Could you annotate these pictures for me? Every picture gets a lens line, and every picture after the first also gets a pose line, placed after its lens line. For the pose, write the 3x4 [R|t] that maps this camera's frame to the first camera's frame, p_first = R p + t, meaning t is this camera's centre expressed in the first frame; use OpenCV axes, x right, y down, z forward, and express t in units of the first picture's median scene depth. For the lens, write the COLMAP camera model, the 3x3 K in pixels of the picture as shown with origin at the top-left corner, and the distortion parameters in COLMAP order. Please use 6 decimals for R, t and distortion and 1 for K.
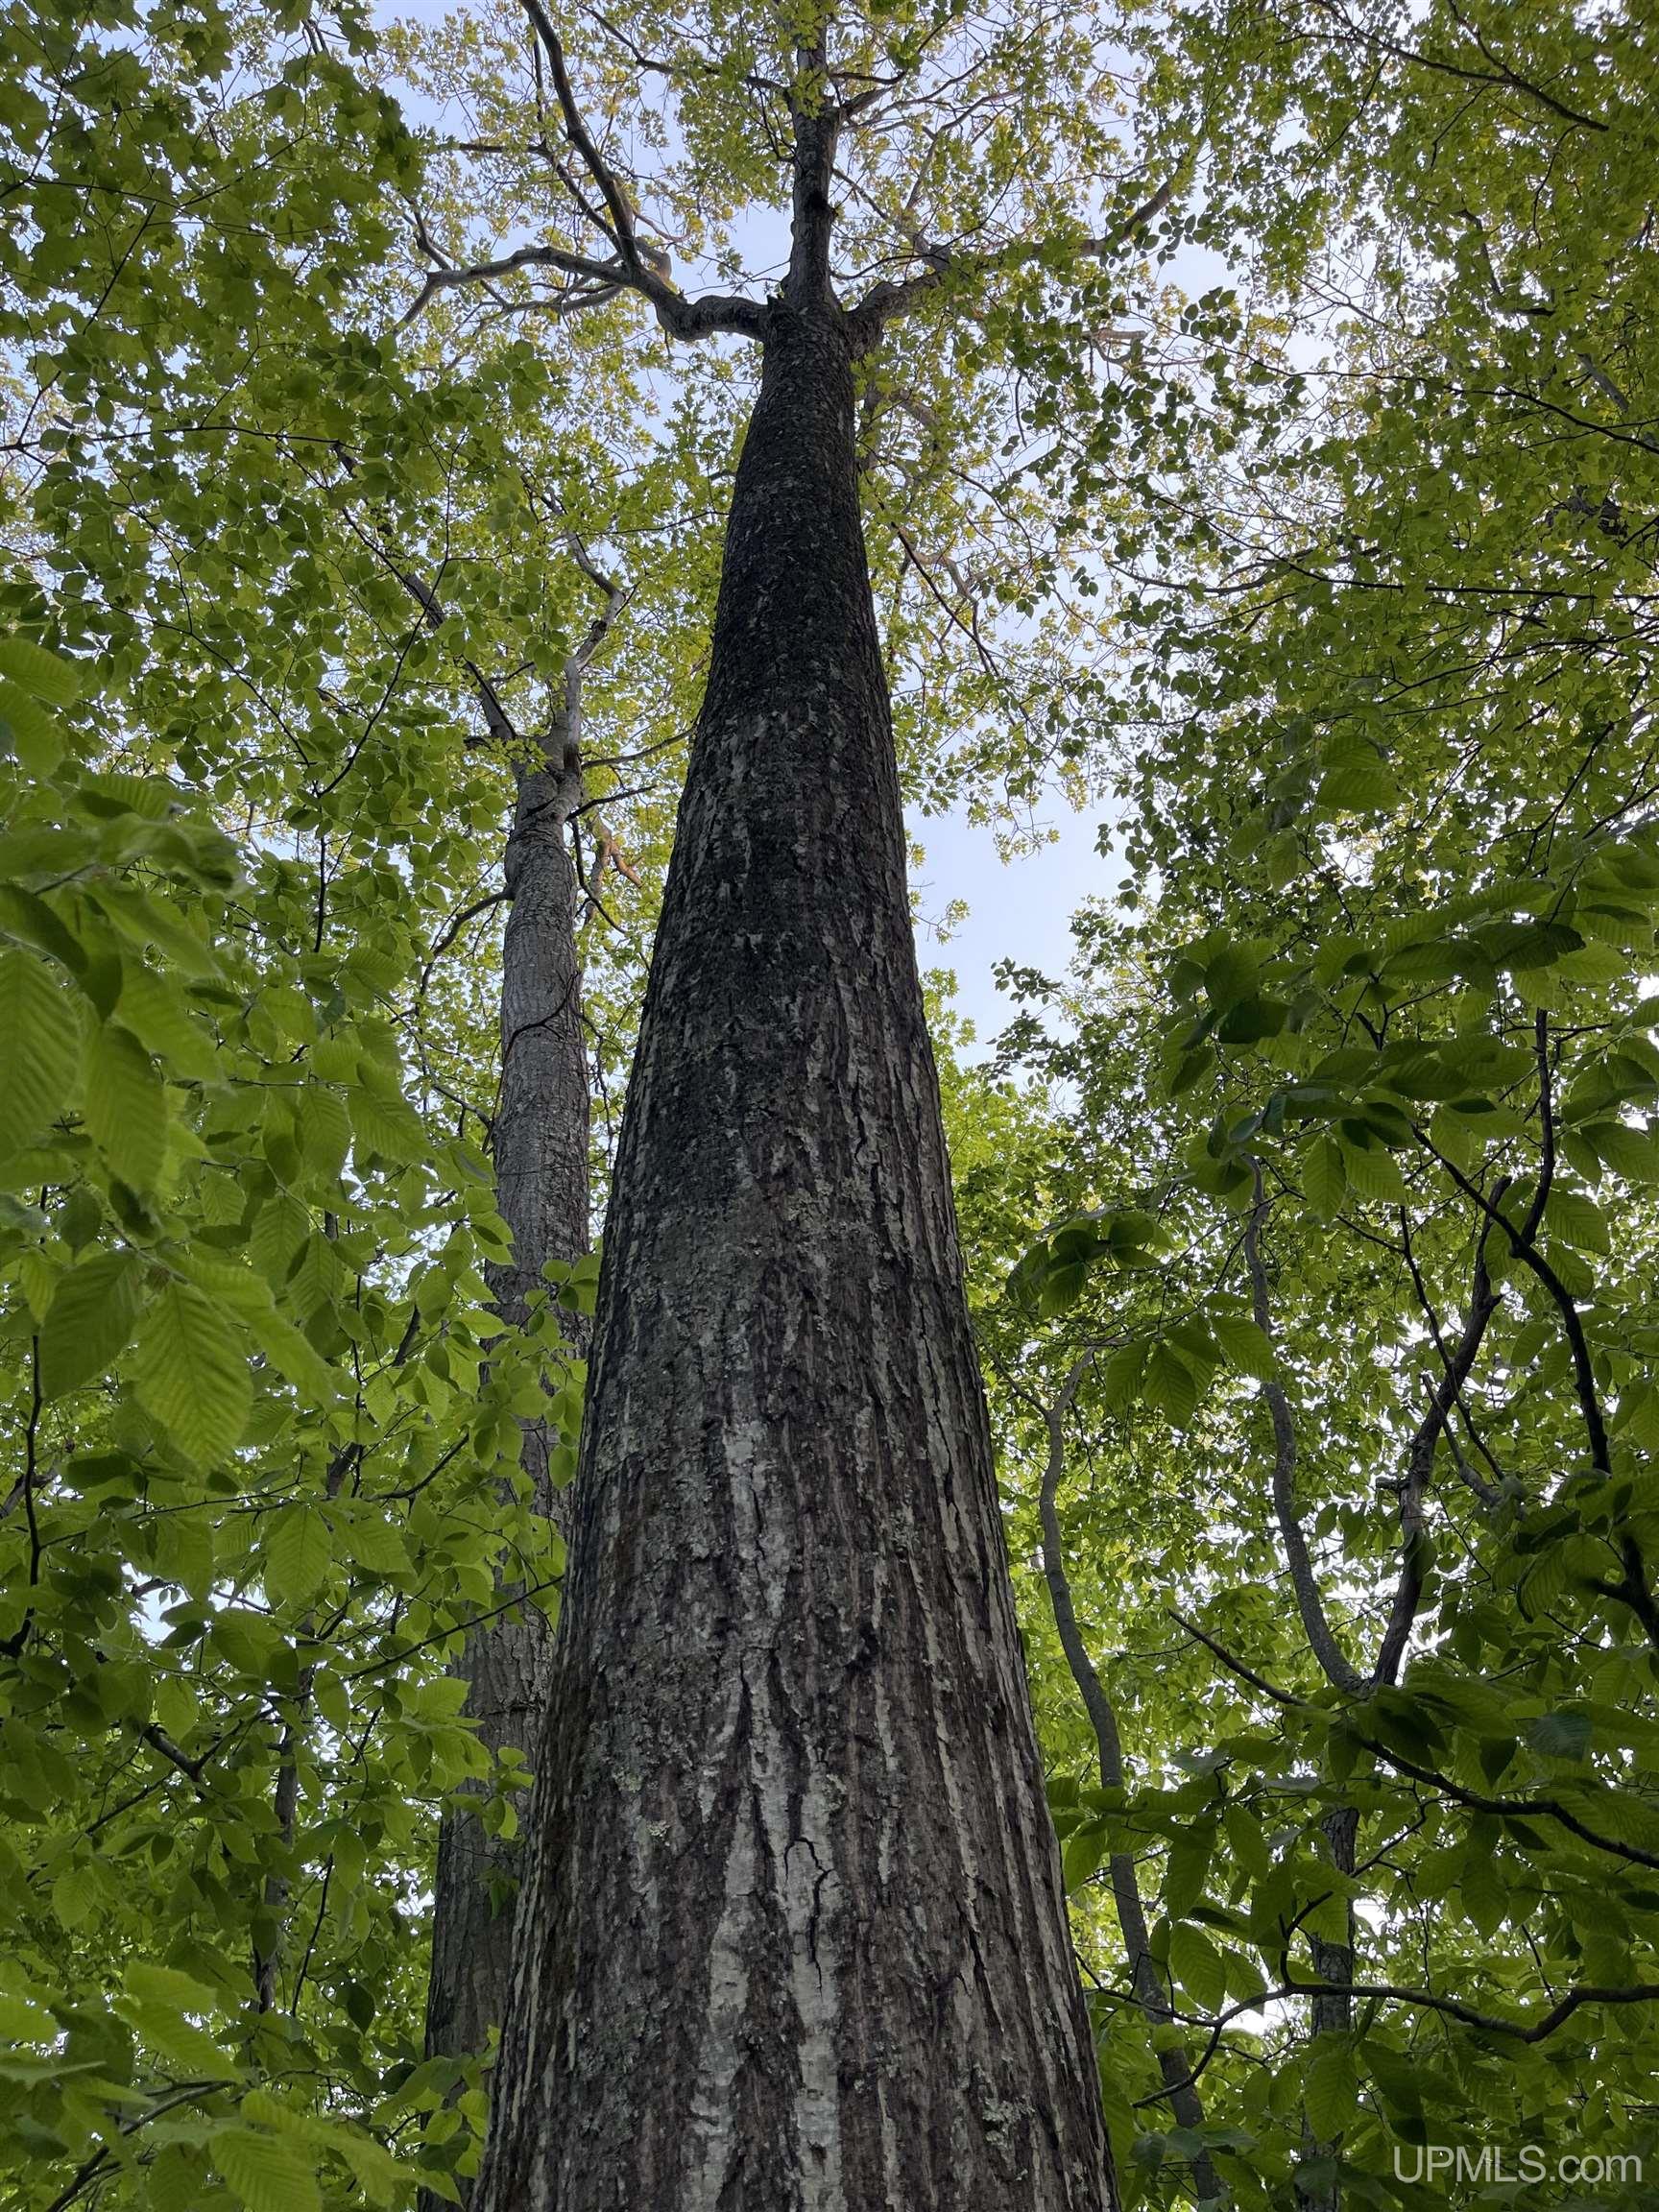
lens RADIAL K [[1831.3, 0, 829.5], [0, 1831.3, 1106.0], [0, 0, 1]] dist [0.090989, 0.007400]
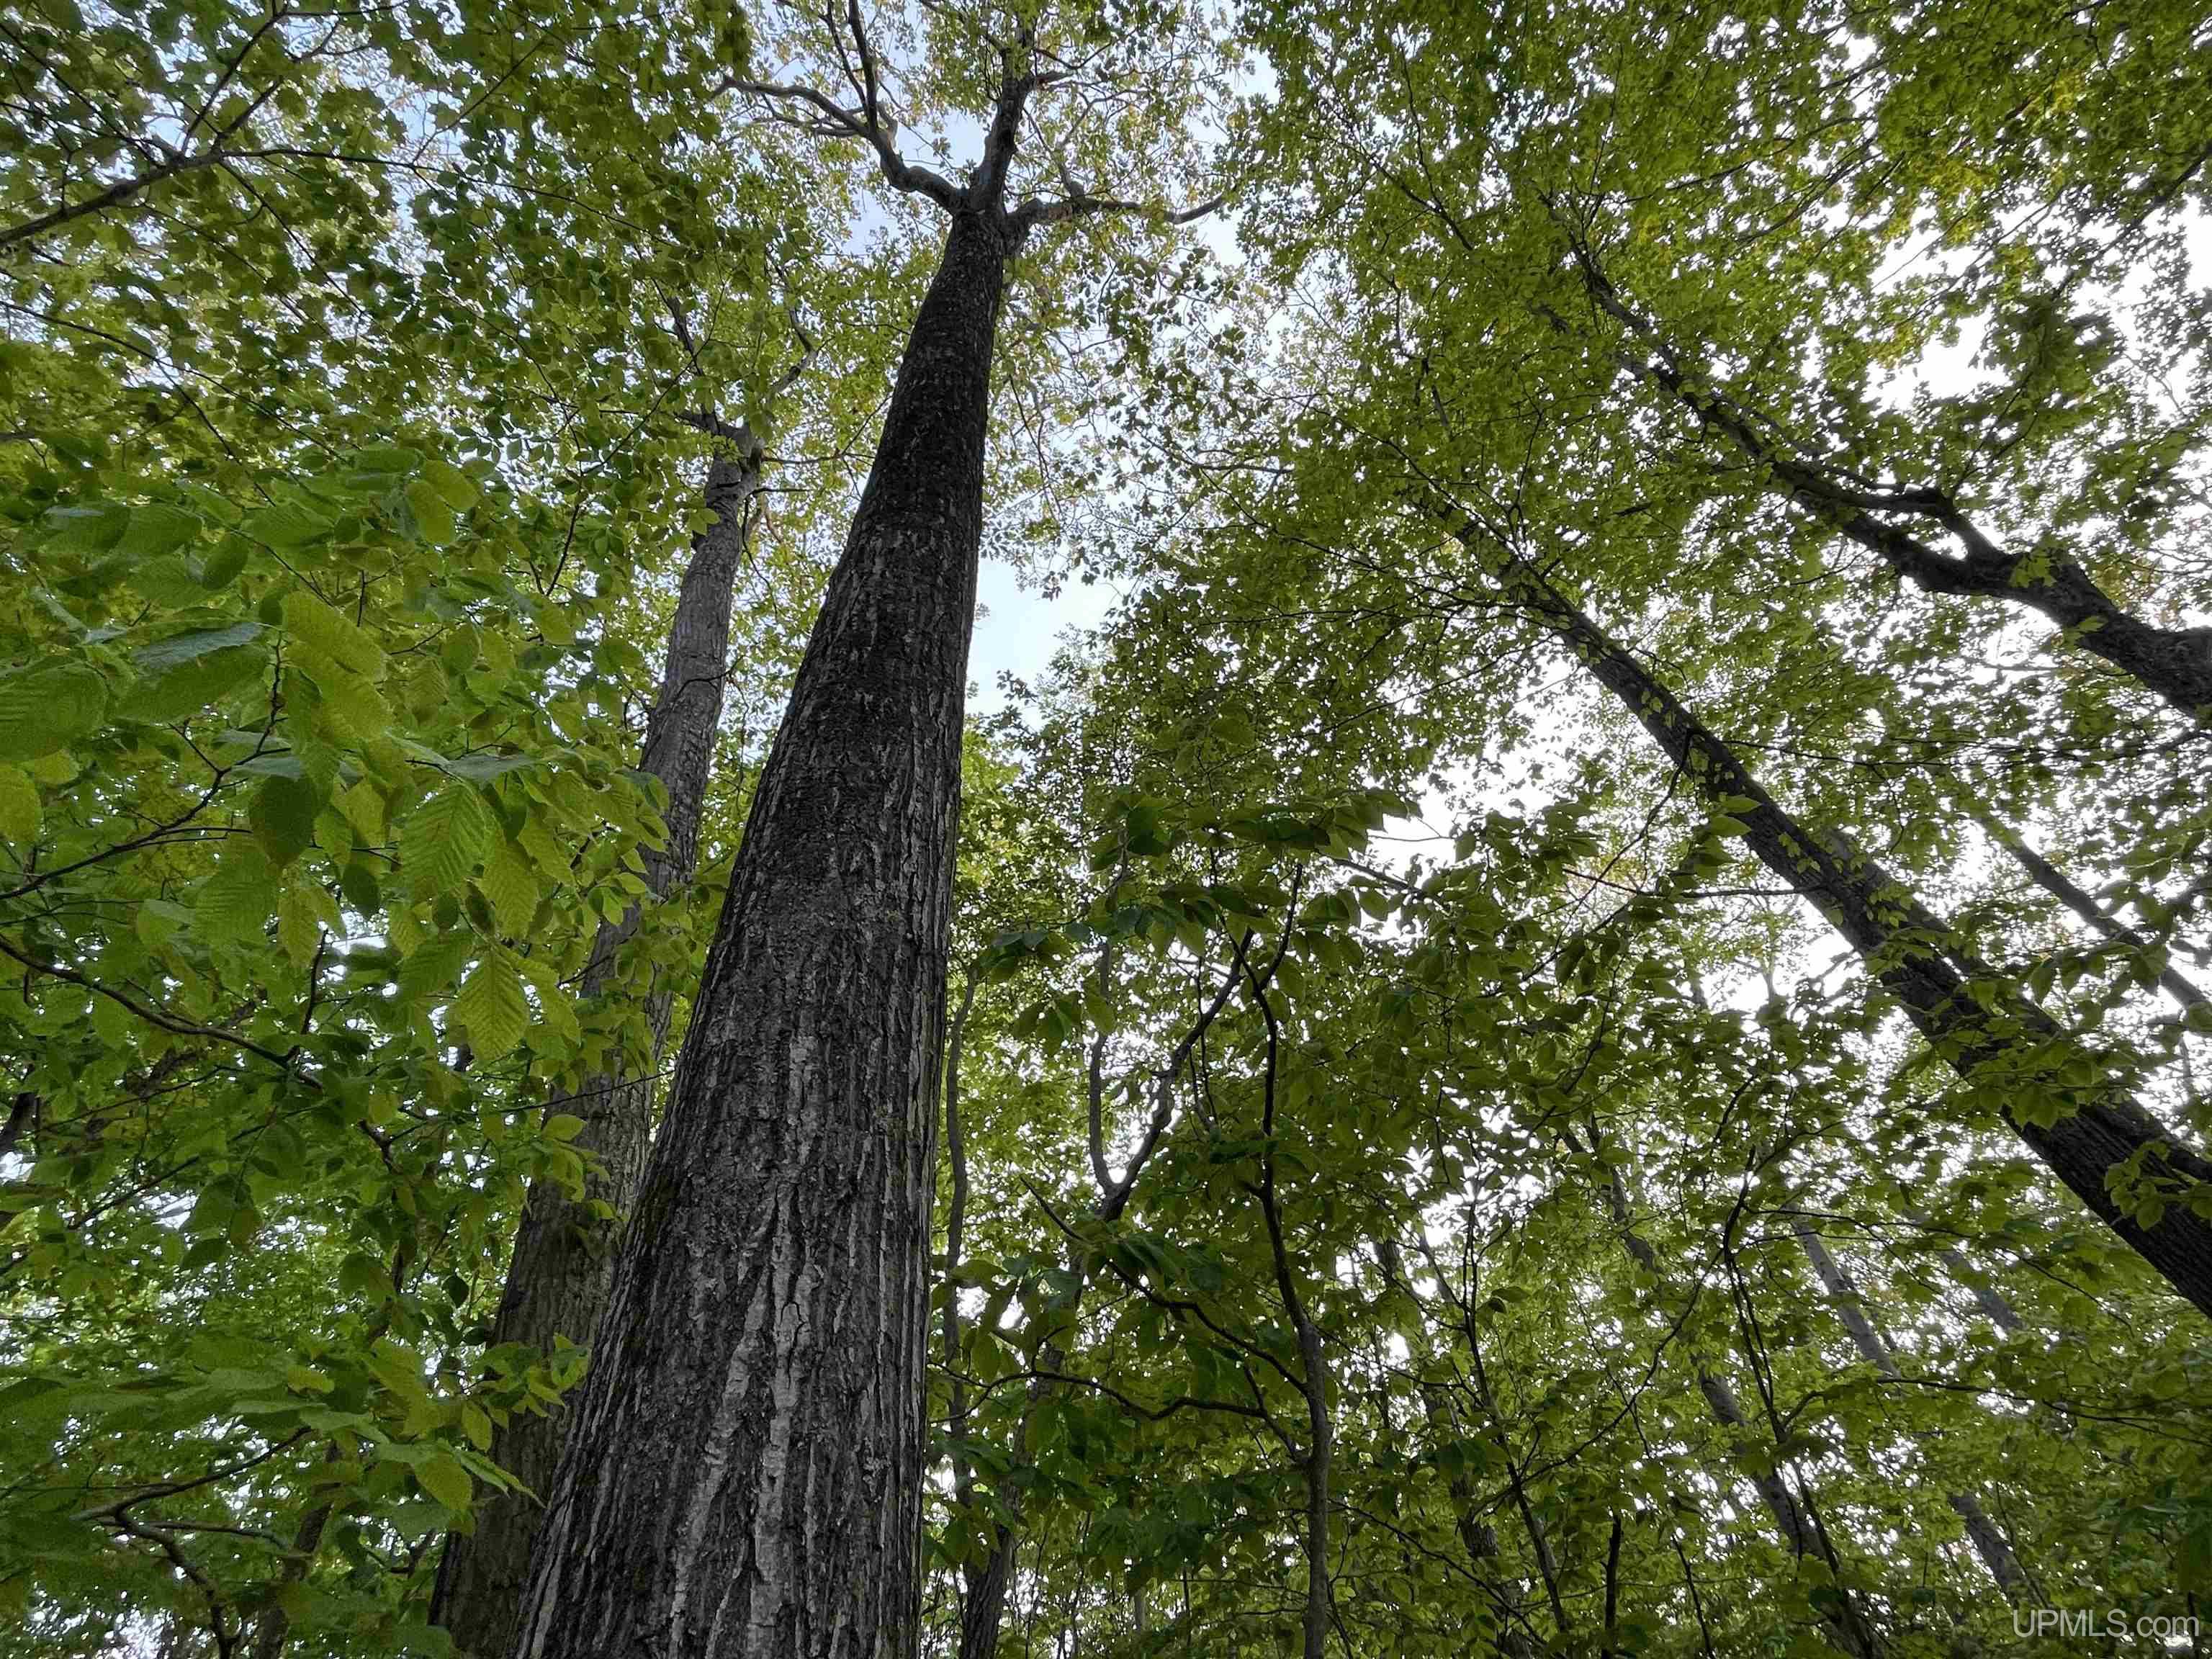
lens RADIAL K [[1214.1, 0, 1106.0], [0, 1214.1, 829.5], [0, 0, 1]] dist [0.026233, -0.000206]
pose [[0.946577, 0.228089, 0.227966, -0.073738], [-0.253345, 0.963358, 0.088081, -0.156175], [-0.199522, -0.141130, 0.969677, -0.085616]]
